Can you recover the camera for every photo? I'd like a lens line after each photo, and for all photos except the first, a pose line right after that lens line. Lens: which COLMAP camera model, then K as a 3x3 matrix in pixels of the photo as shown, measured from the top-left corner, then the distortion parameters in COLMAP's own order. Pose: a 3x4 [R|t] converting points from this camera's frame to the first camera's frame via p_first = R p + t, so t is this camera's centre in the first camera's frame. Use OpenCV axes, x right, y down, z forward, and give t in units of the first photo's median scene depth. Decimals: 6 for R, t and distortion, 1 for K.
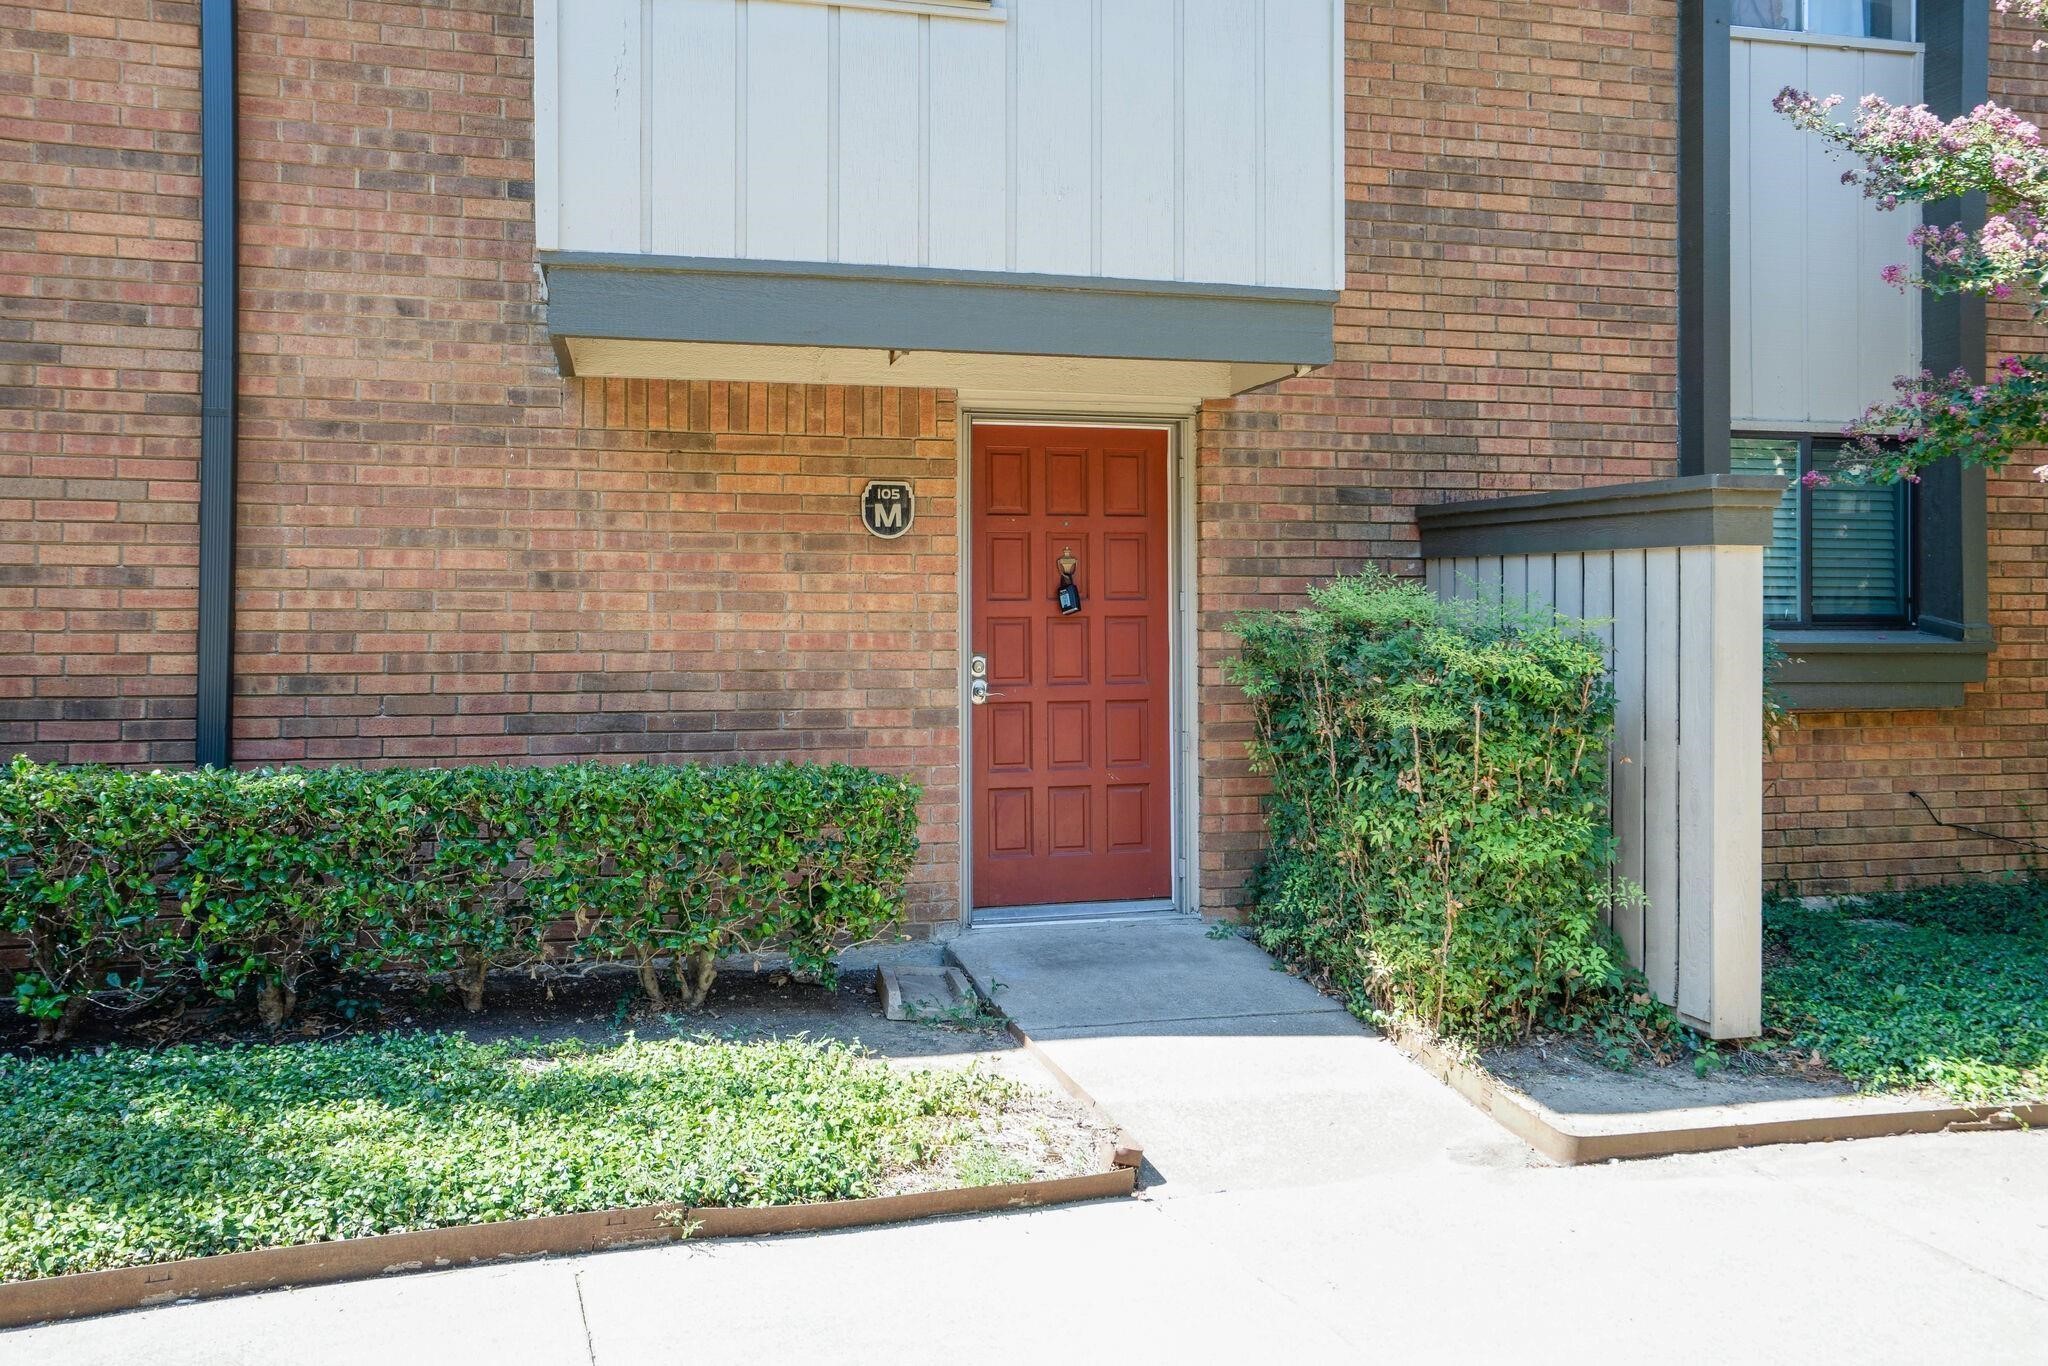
lens RADIAL K [[1502.2, 0, 1025.3], [0, 1502.2, 595.5], [0, 0, 1]] dist [-0.006758, 0.057937]
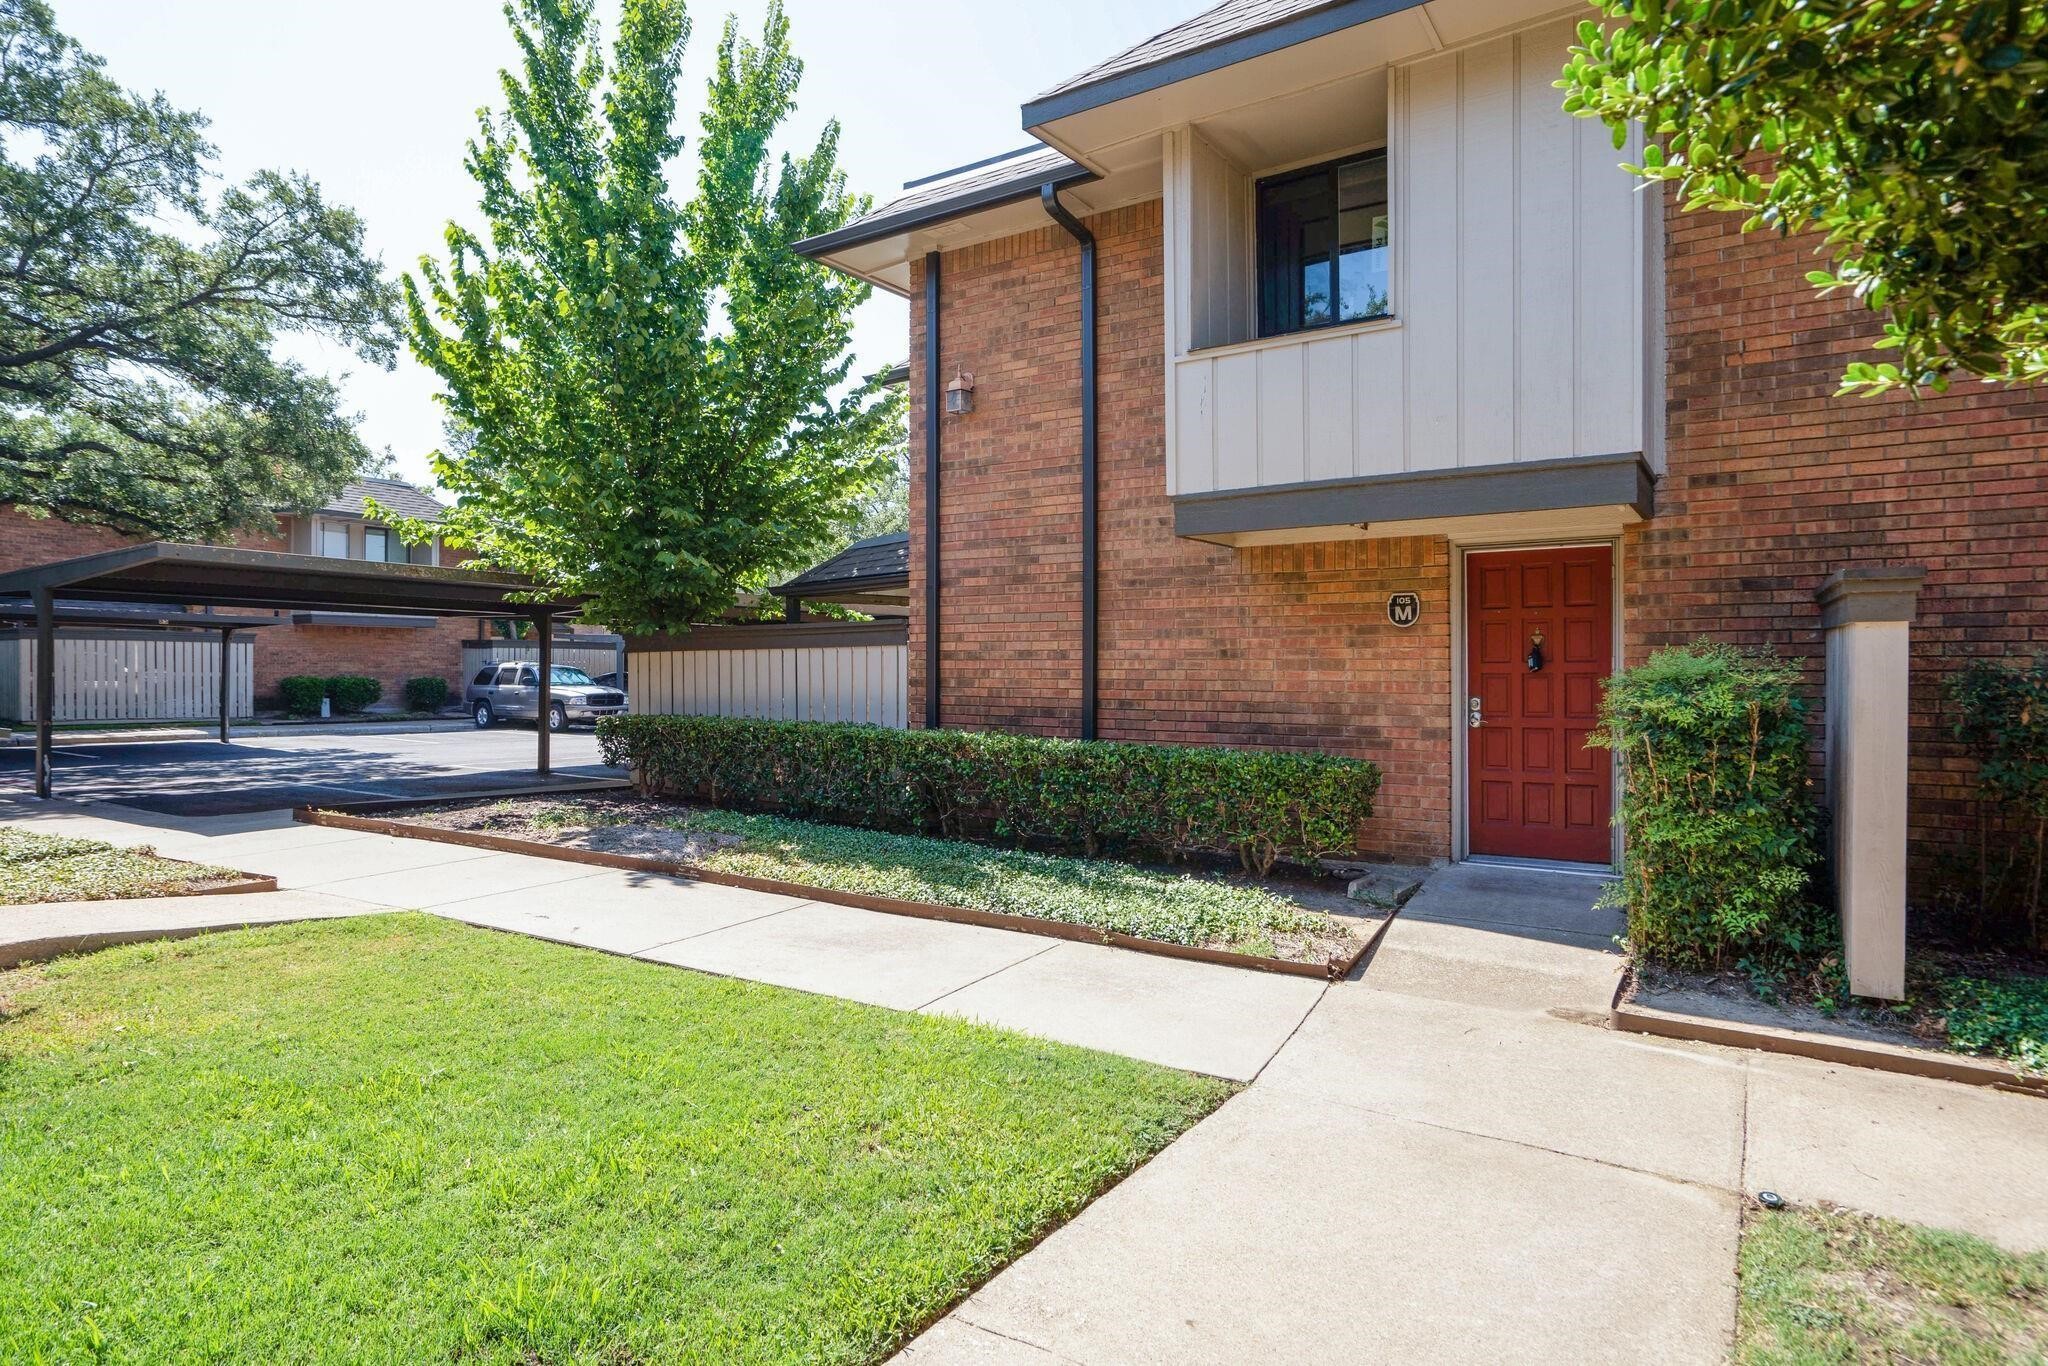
lens RADIAL K [[961.3, 0, 1024.0], [0, 961.3, 683.0], [0, 0, 1]] dist [-0.054297, 0.029617]
pose [[0.712856, 0.009562, -0.701246, 0.363480], [0.010331, 0.999655, 0.024133, -0.005199], [0.701235, -0.024448, 0.712511, -0.066460]]
